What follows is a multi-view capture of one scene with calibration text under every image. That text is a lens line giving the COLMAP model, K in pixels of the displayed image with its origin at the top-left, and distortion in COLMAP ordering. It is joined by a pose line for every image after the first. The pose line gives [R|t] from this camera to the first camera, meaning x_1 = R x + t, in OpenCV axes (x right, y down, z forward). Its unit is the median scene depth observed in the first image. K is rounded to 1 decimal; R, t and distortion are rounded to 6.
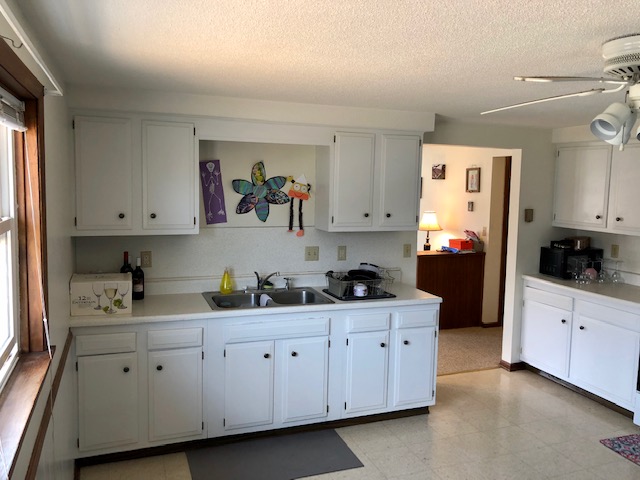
lens RADIAL K [[519.6, 0, 320.0], [0, 519.6, 240.0], [0, 0, 1]] dist [-0.002377, -0.007964]
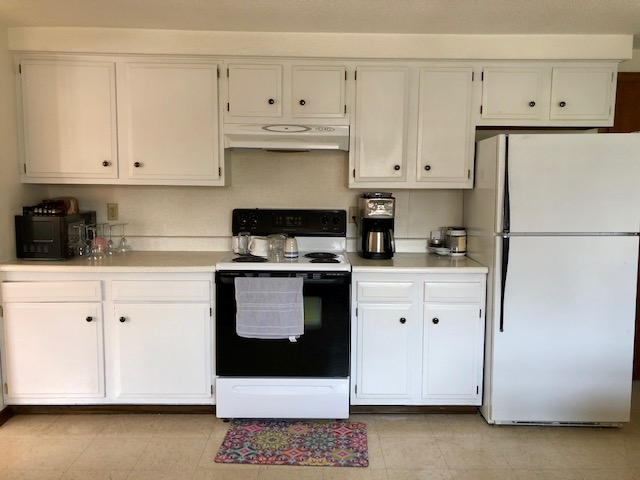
lens RADIAL K [[519.6, 0, 320.0], [0, 519.6, 240.0], [0, 0, 1]] dist [-0.002377, -0.007964]
pose [[0.348955, -0.123974, 0.928903, -0.034011], [0.101883, 0.990355, 0.093902, 0.021443], [-0.931585, 0.061872, 0.358220, 0.444542]]
